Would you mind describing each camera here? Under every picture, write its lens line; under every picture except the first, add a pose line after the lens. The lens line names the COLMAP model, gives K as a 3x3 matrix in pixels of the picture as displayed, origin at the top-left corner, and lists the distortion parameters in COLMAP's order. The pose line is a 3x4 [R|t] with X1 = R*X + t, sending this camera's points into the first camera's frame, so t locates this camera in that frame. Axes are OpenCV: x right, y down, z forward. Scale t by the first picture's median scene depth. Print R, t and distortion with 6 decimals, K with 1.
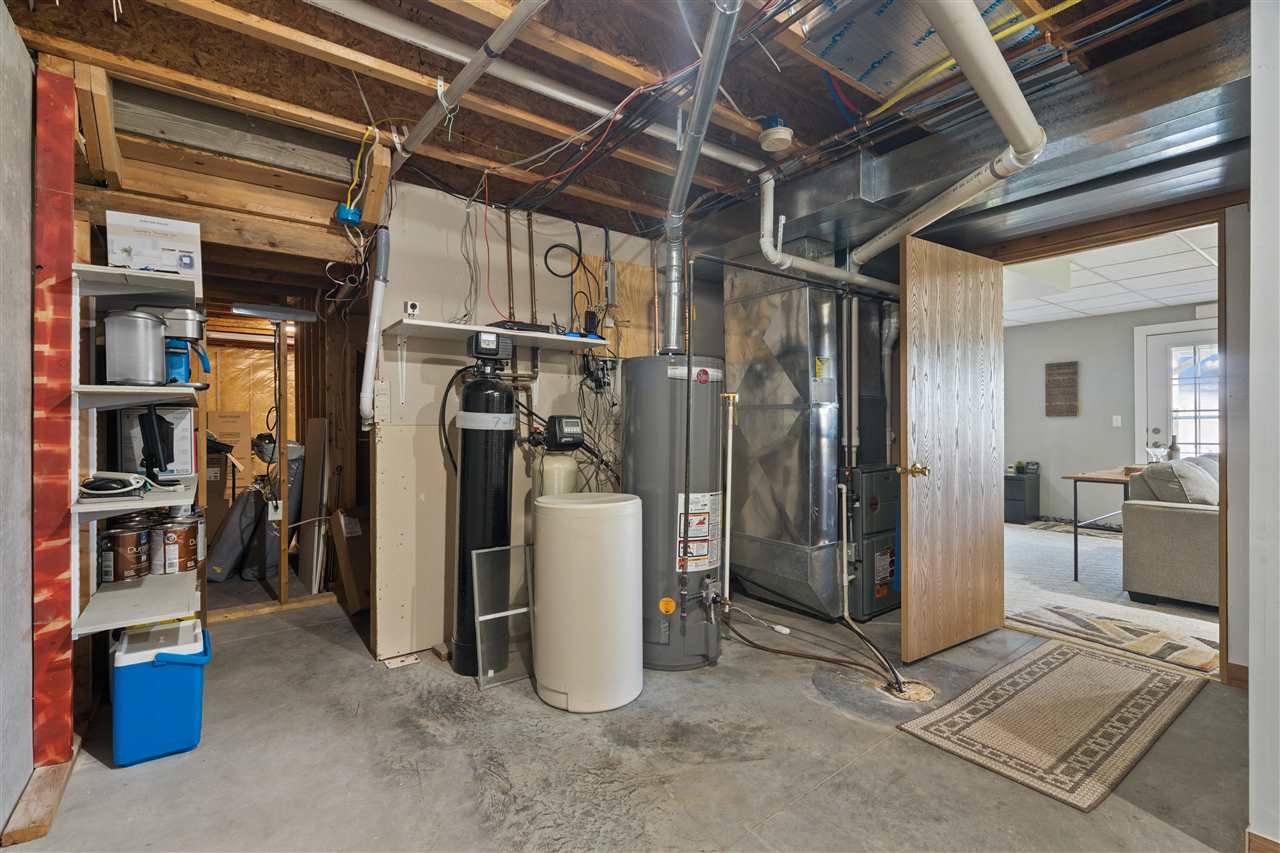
lens RADIAL K [[579.1, 0, 643.4], [0, 579.1, 425.7], [0, 0, 1]] dist [-0.004109, 0.002664]
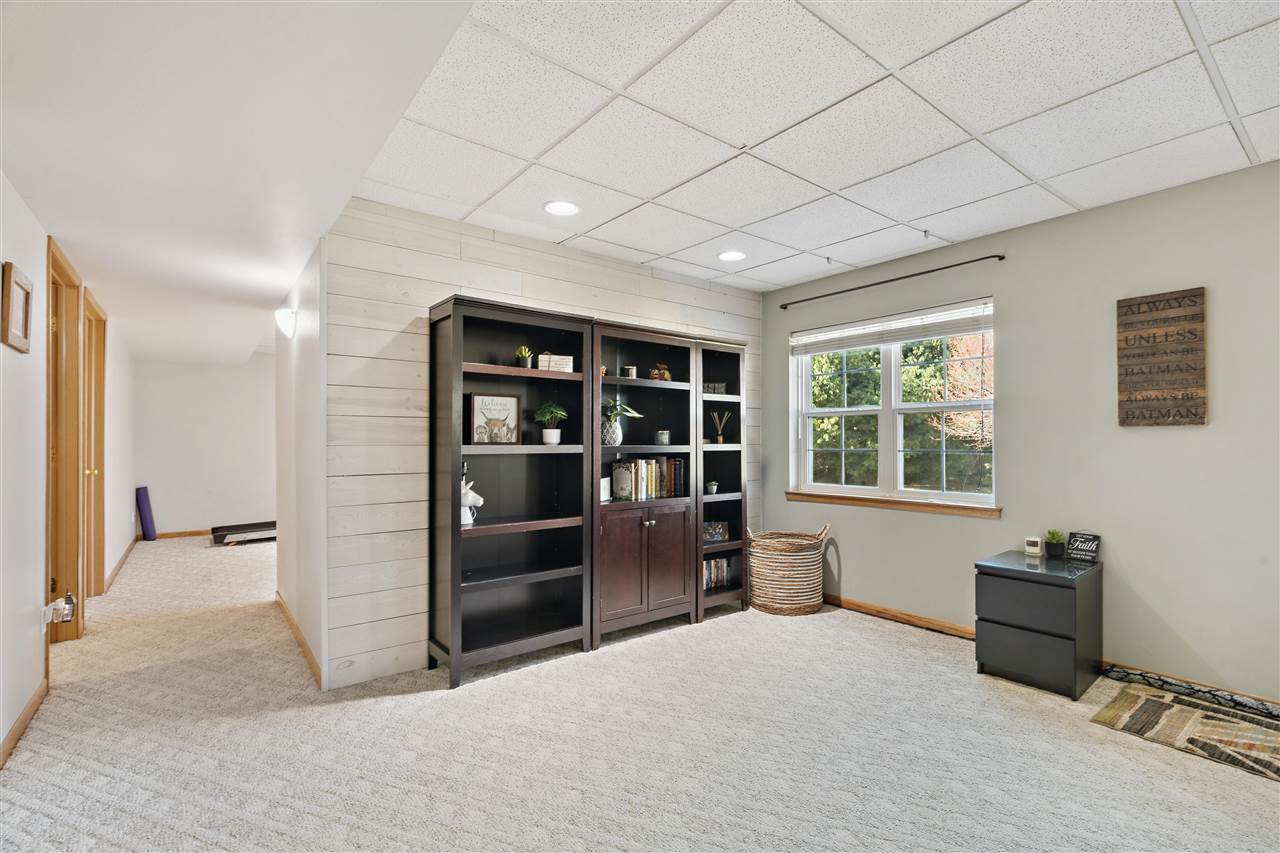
lens RADIAL K [[579.1, 0, 637.3], [0, 579.1, 436.0], [0, 0, 1]] dist [-0.004109, 0.002664]
pose [[0.999971, 0.002970, 0.007073, 0.368000], [-0.002901, 0.999949, -0.009679, -0.004375], [-0.007102, 0.009659, 0.999928, 0.621973]]
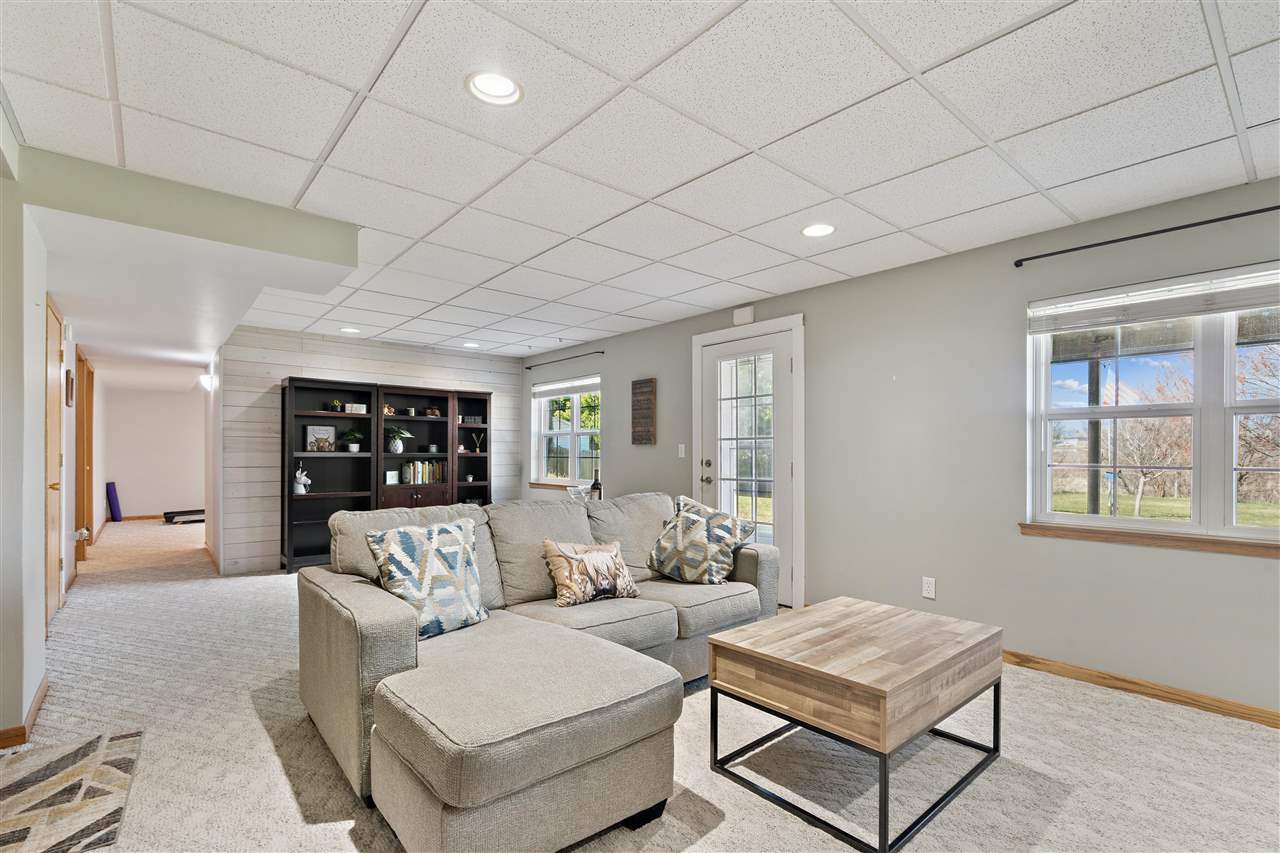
lens RADIAL K [[579.1, 0, 638.0], [0, 579.1, 451.1], [0, 0, 1]] dist [-0.004109, 0.002664]
pose [[0.998320, 0.008284, 0.057343, 0.695116], [-0.008119, 0.999962, -0.003114, -0.004068], [-0.057367, 0.002643, 0.998350, 0.177317]]
